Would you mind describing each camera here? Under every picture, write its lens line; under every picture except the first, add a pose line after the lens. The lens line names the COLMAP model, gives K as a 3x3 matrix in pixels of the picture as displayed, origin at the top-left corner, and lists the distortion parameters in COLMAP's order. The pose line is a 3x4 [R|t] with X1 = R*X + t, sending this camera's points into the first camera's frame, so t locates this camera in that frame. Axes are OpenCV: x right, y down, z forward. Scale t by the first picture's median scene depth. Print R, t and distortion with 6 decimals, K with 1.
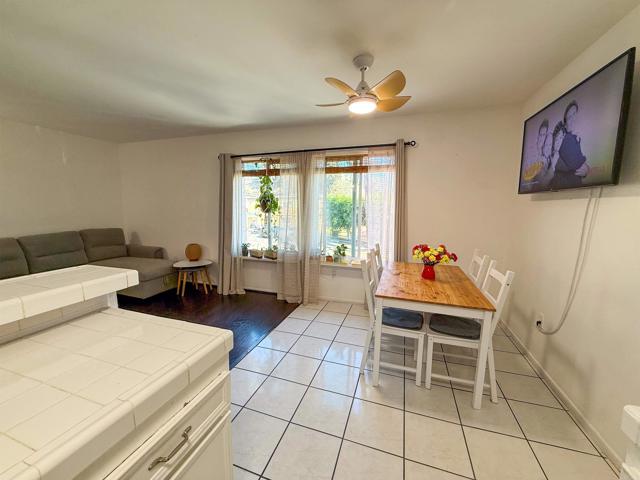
lens RADIAL K [[254.4, 0, 318.4], [0, 254.4, 241.0], [0, 0, 1]] dist [0.001148, -0.000378]
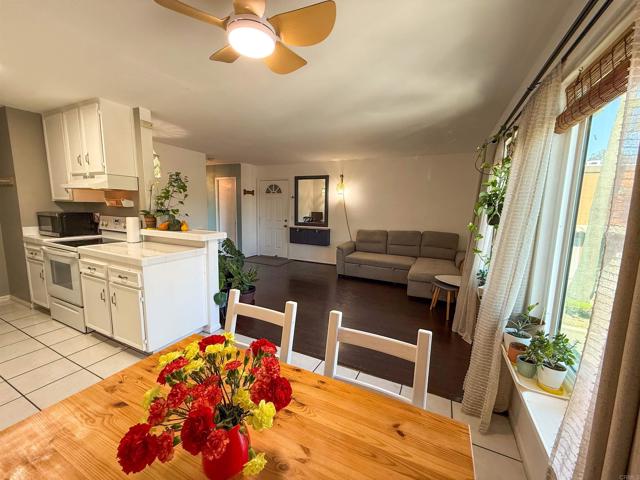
lens RADIAL K [[254.4, 0, 318.8], [0, 254.4, 240.5], [0, 0, 1]] dist [0.001148, -0.000378]
pose [[-0.129737, 0.115861, -0.984756, 0.432812], [-0.157773, 0.978084, 0.135862, -0.096430], [0.978916, 0.172994, -0.108614, 0.703412]]
